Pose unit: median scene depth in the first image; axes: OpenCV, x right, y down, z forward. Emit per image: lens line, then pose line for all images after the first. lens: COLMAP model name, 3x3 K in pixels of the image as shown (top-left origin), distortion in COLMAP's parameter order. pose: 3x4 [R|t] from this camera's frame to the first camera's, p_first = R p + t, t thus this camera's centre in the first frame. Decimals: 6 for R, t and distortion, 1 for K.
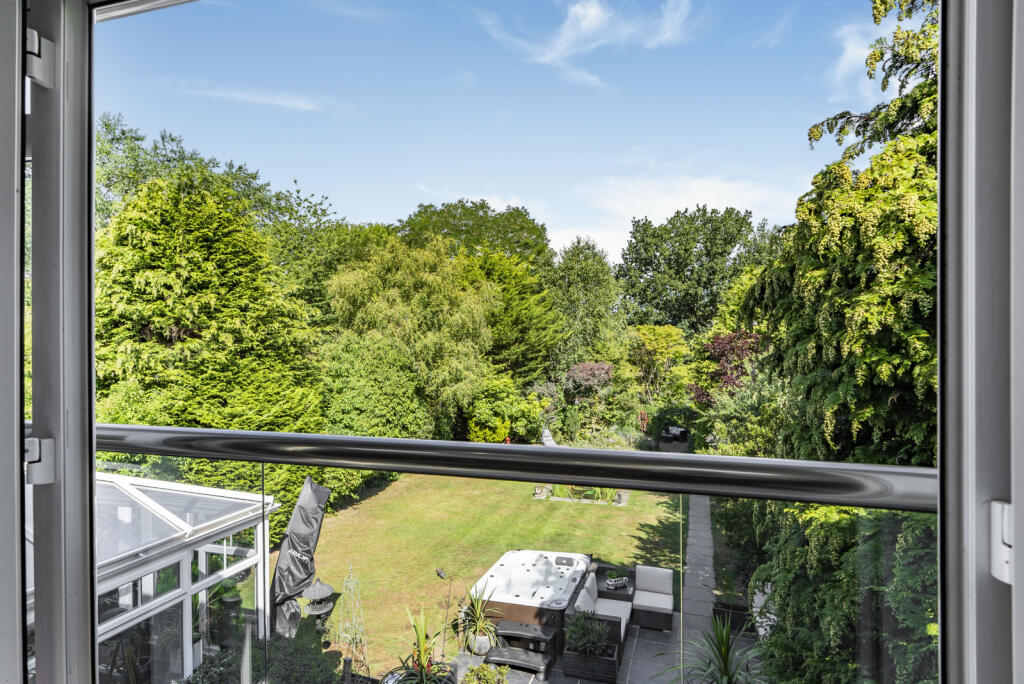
lens RADIAL K [[560.4, 0, 512.0], [0, 560.4, 342.0], [0, 0, 1]] dist [0.003191, -0.000133]
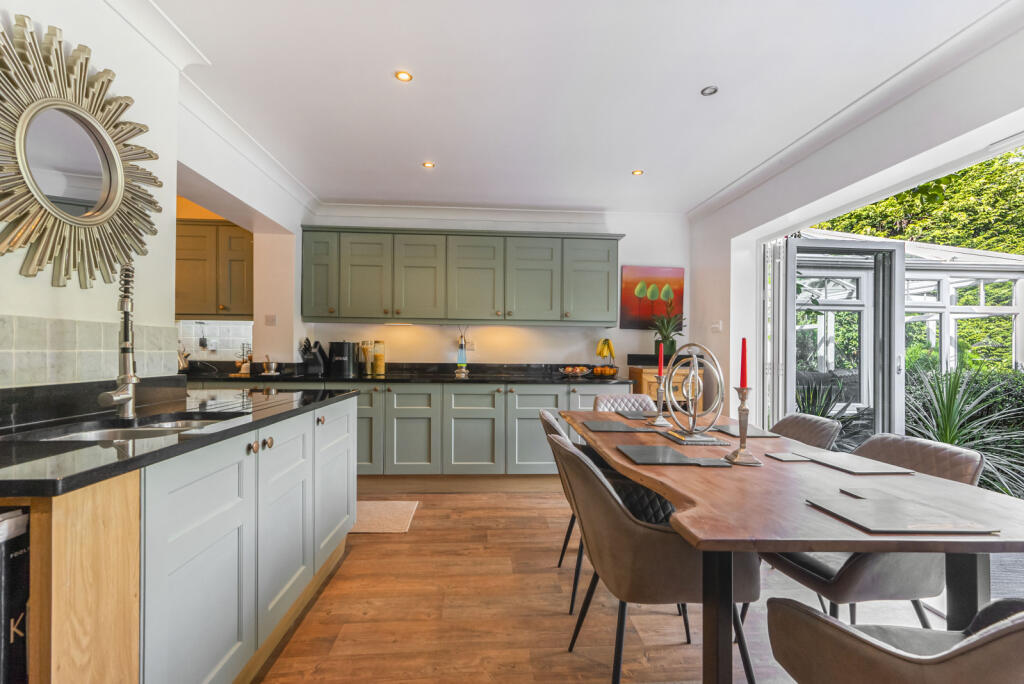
lens RADIAL K [[464.6, 0, 513.5], [0, 464.6, 345.4], [0, 0, 1]] dist [0.002220, 0.000699]
pose [[0.363678, -0.005773, -0.931507, 0.009318], [-0.009709, 0.999903, -0.009988, 0.128963], [0.931474, 0.012676, 0.363586, -0.065657]]
